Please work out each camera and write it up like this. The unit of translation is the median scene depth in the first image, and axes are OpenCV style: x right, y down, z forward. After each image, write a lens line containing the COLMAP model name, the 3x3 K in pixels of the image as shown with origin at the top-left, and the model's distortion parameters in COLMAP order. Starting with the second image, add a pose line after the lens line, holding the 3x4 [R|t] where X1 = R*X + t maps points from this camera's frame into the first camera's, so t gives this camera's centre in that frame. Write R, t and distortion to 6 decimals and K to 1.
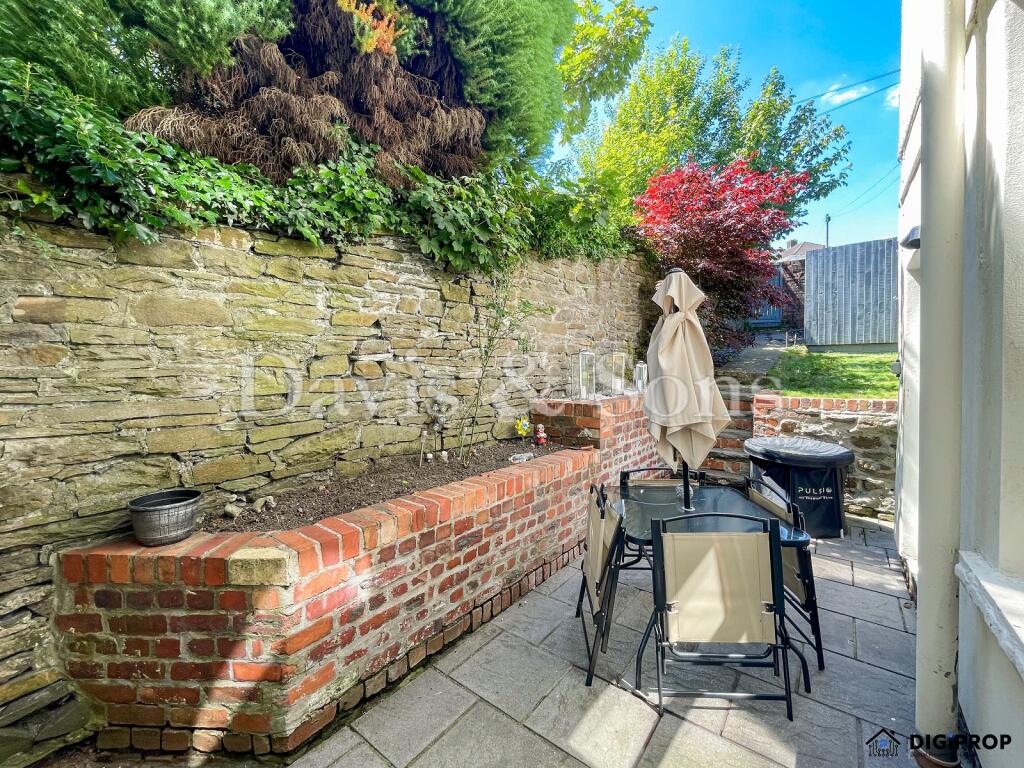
lens RADIAL K [[422.4, 0, 507.1], [0, 422.4, 376.2], [0, 0, 1]] dist [-0.000735, 0.000000]
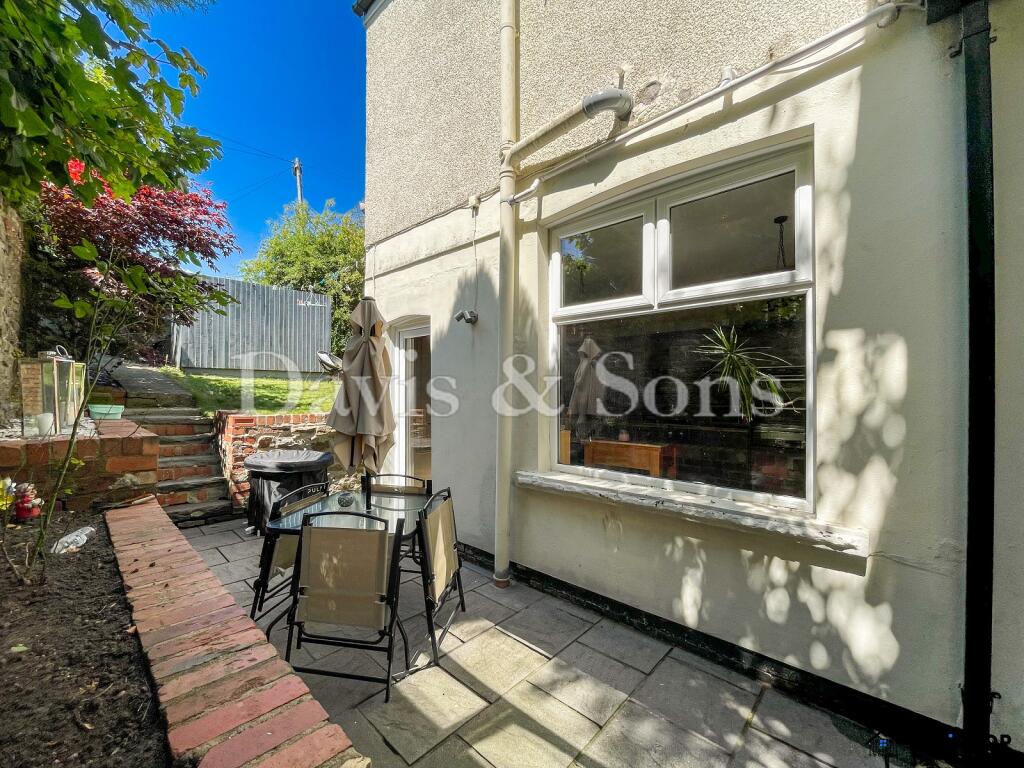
lens RADIAL K [[422.4, 0, 507.1], [0, 422.4, 376.2], [0, 0, 1]] dist [-0.000735, 0.000000]
pose [[0.081695, 0.041971, 0.995773, -0.223515], [0.015778, 0.998933, -0.043398, 0.003716], [-0.996533, 0.019256, 0.080945, 0.171436]]
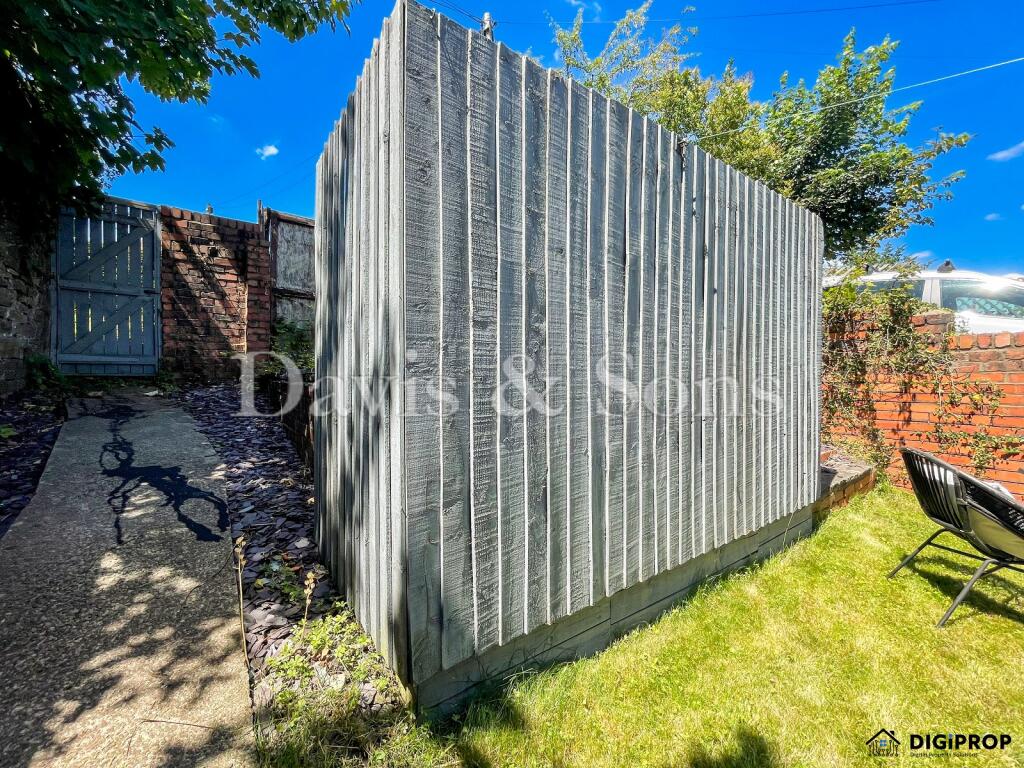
lens RADIAL K [[422.4, 0, 507.1], [0, 422.4, 376.2], [0, 0, 1]] dist [-0.000735, 0.000000]
pose [[0.281251, -0.001811, 0.959633, 0.612209], [0.017797, 0.999836, -0.003329, -0.181809], [-0.959469, 0.018014, 0.281237, 0.975266]]
